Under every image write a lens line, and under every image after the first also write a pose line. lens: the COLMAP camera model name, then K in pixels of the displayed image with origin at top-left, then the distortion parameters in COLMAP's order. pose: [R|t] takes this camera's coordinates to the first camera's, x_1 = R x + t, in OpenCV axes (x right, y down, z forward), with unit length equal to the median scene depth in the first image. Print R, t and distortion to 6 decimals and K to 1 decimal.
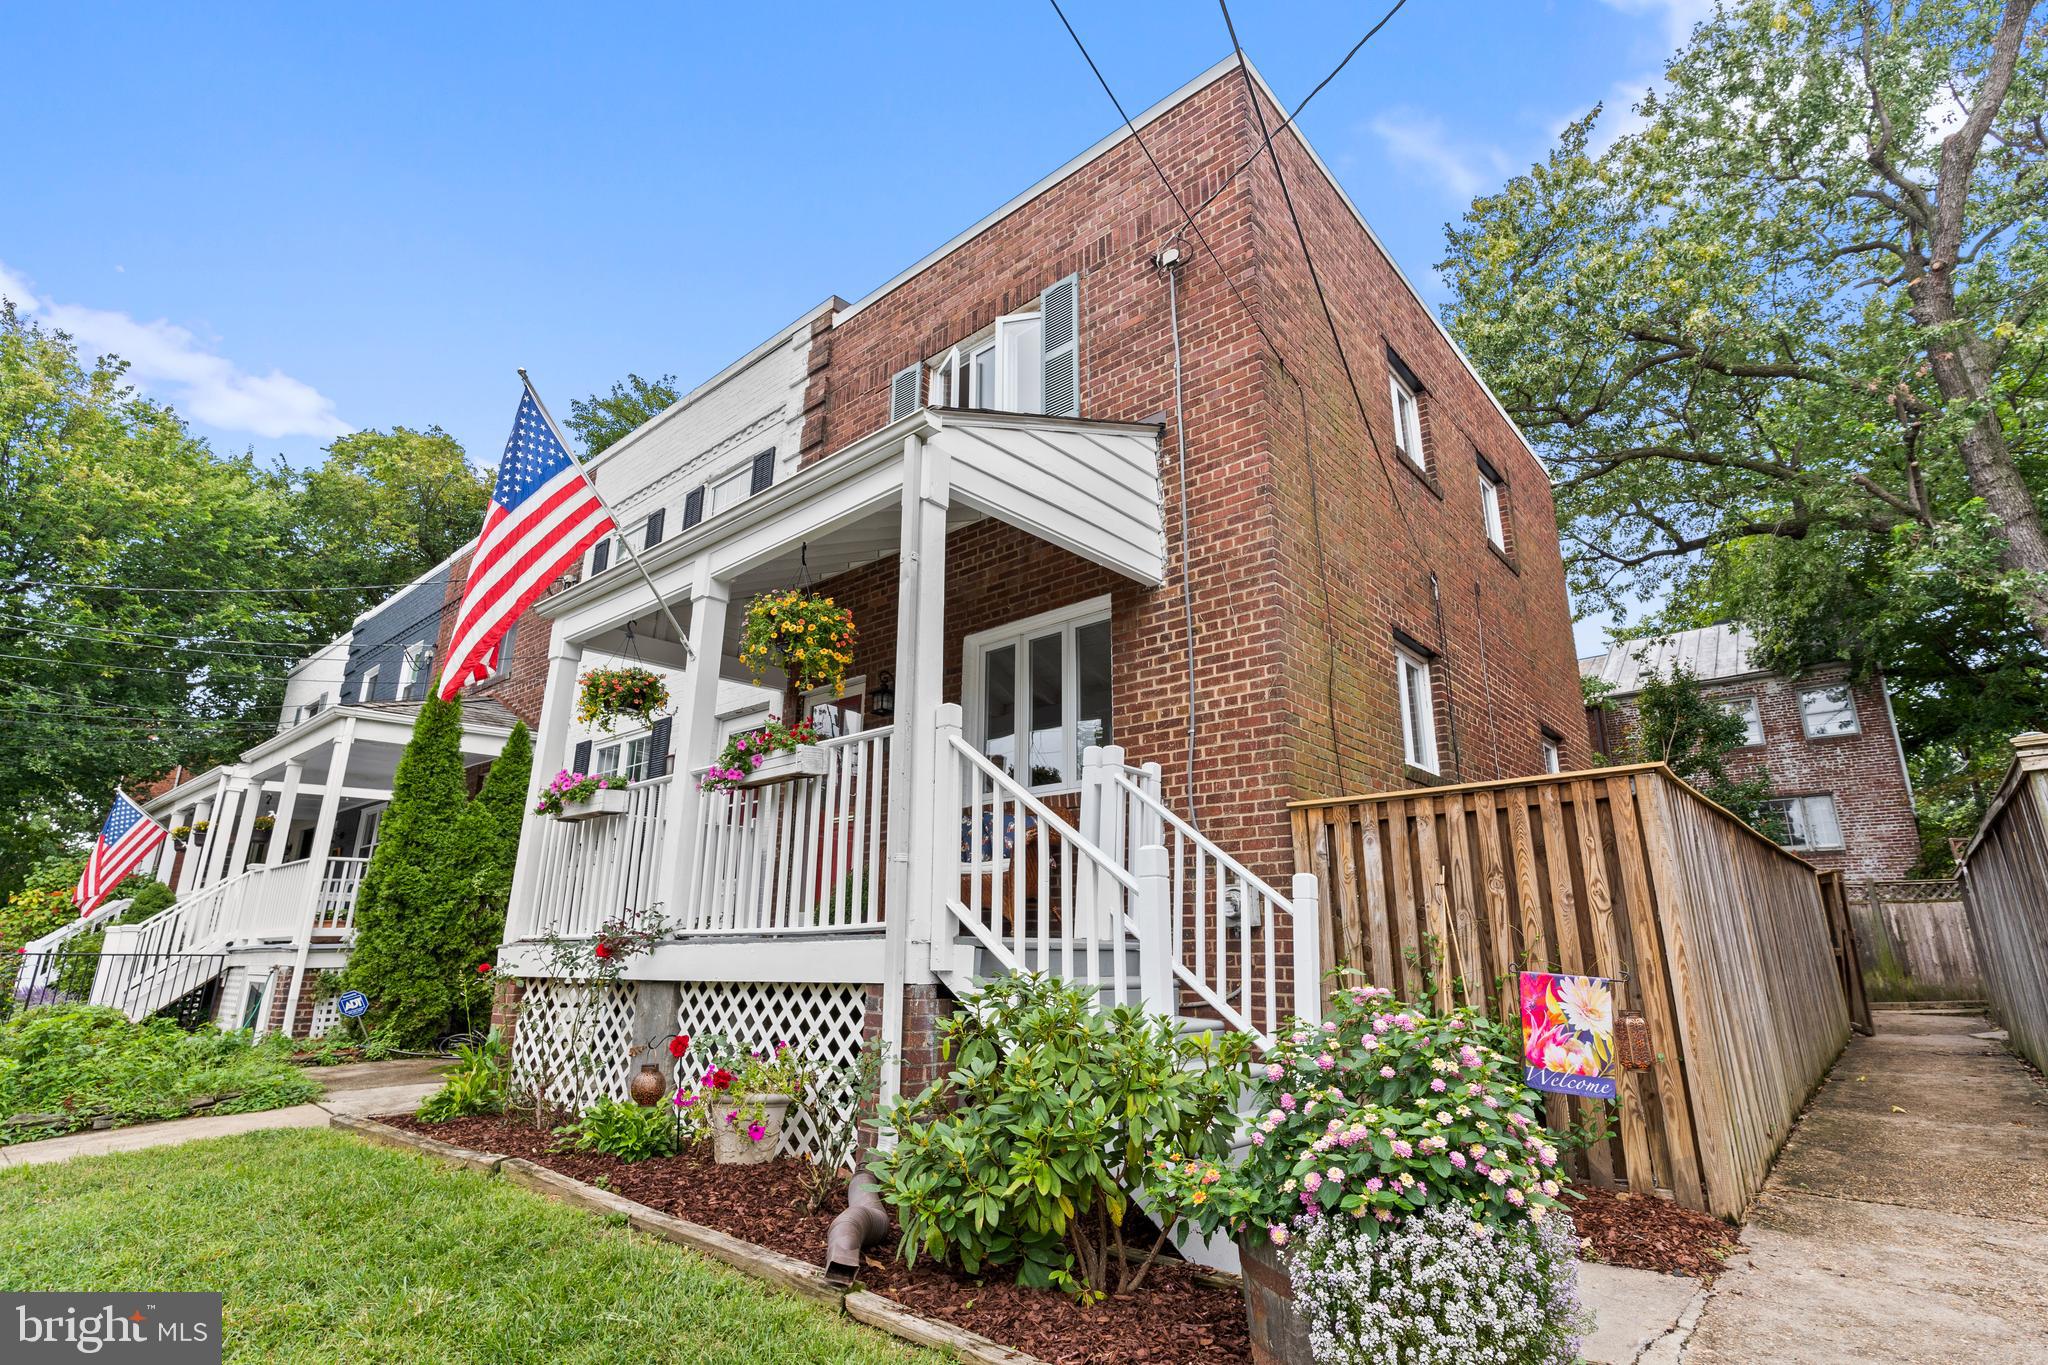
lens RADIAL K [[973.1, 0, 1025.9], [0, 973.1, 682.1], [0, 0, 1]] dist [0.003205, -0.001081]
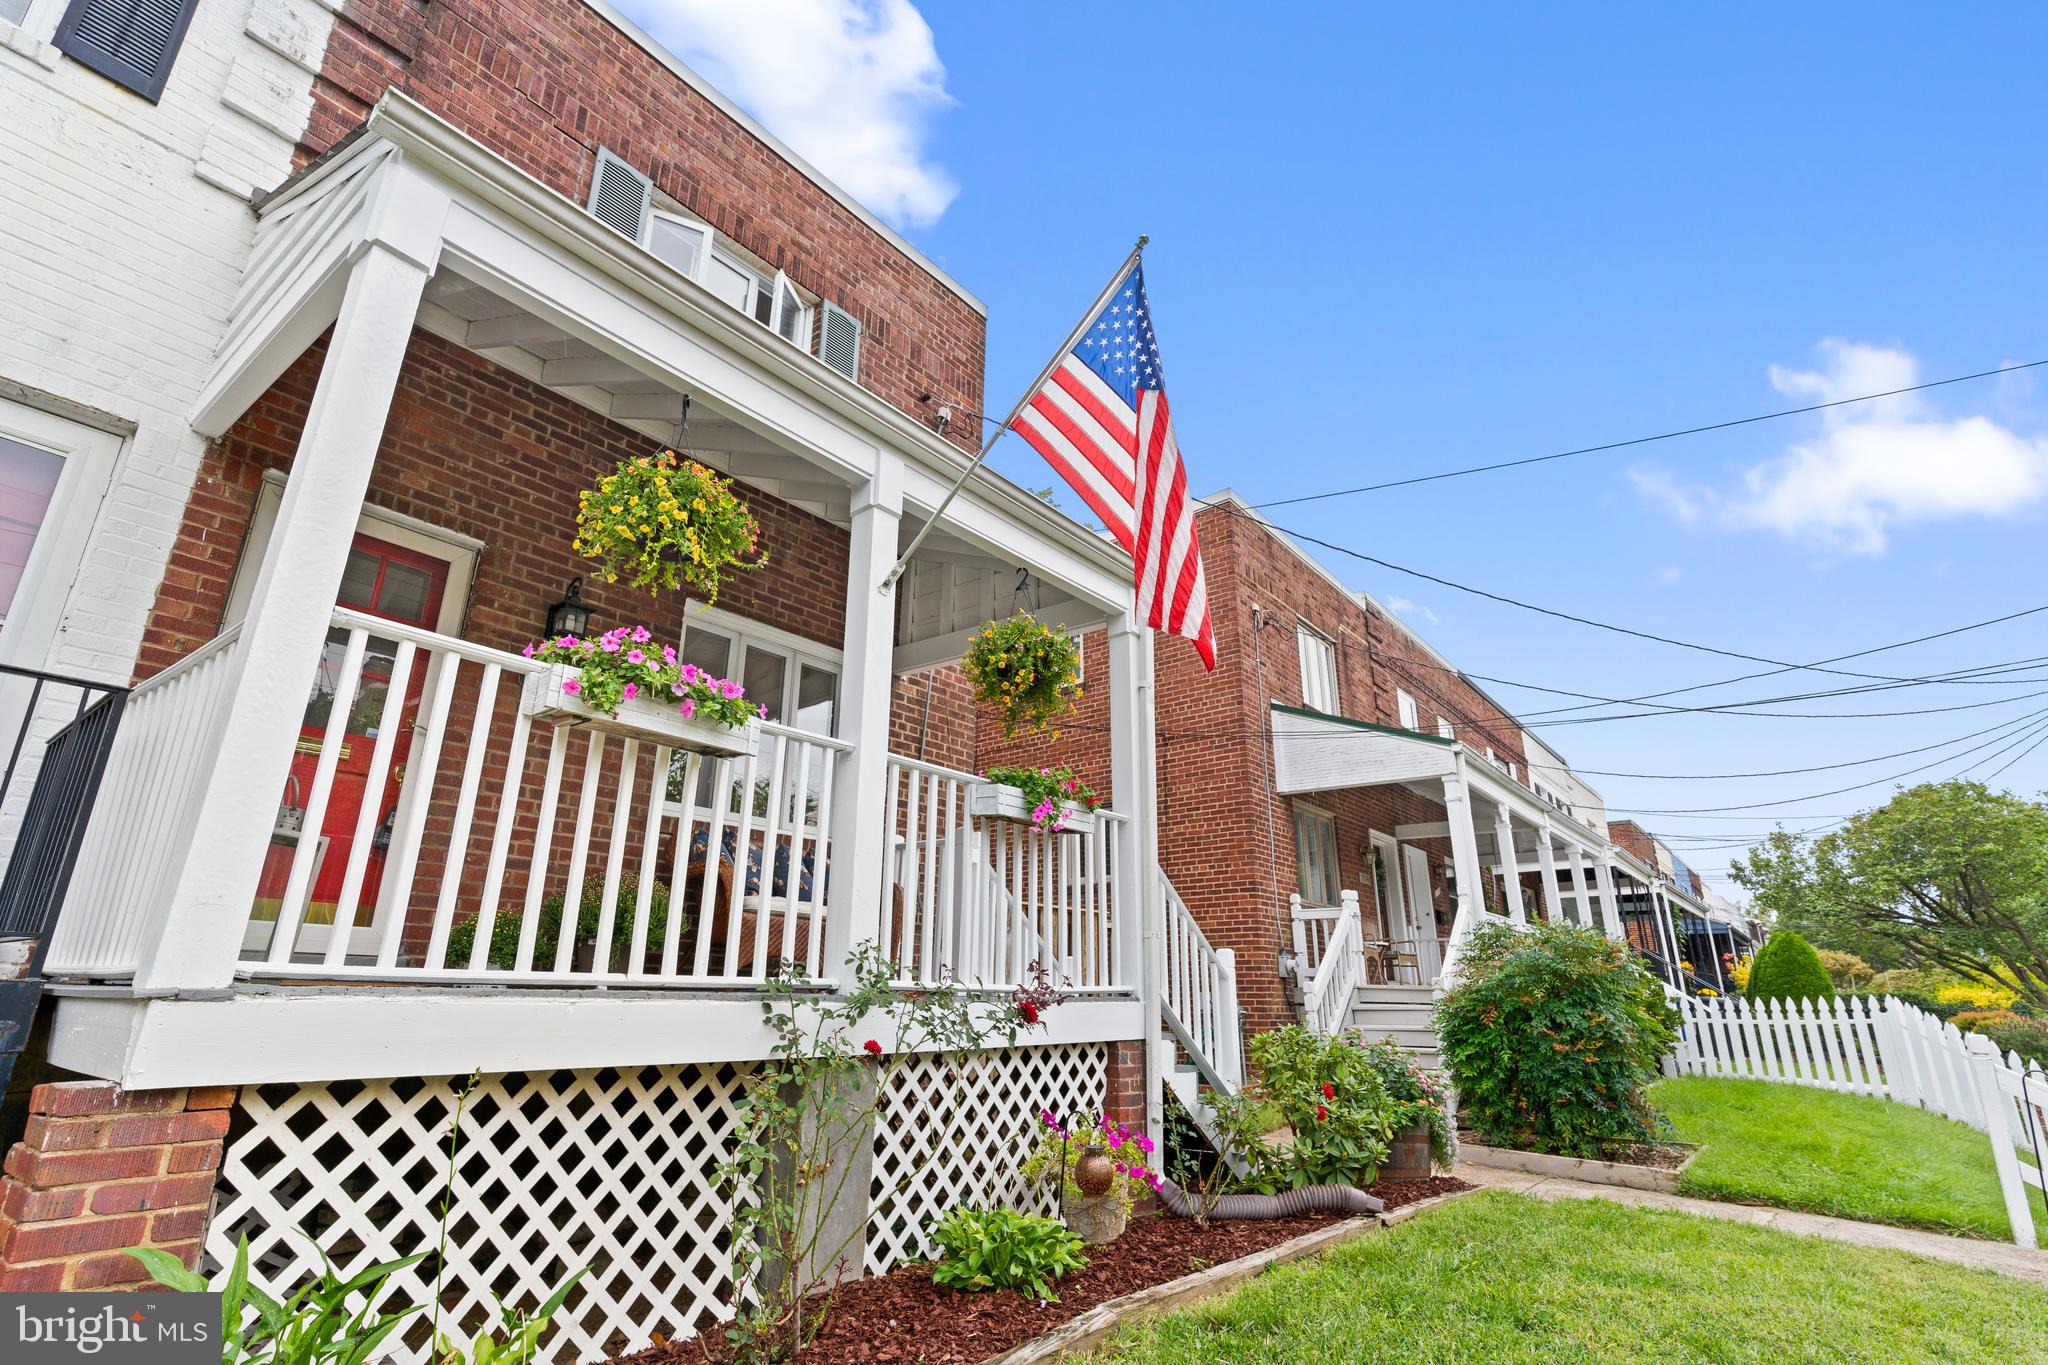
lens RADIAL K [[973.1, 0, 1027.8], [0, 973.1, 682.1], [0, 0, 1]] dist [0.003205, -0.001081]
pose [[-0.033144, 0.309960, 0.950172, -0.944026], [-0.281119, 0.909421, -0.306472, 0.211455], [-0.959100, -0.277270, 0.056994, 0.794681]]
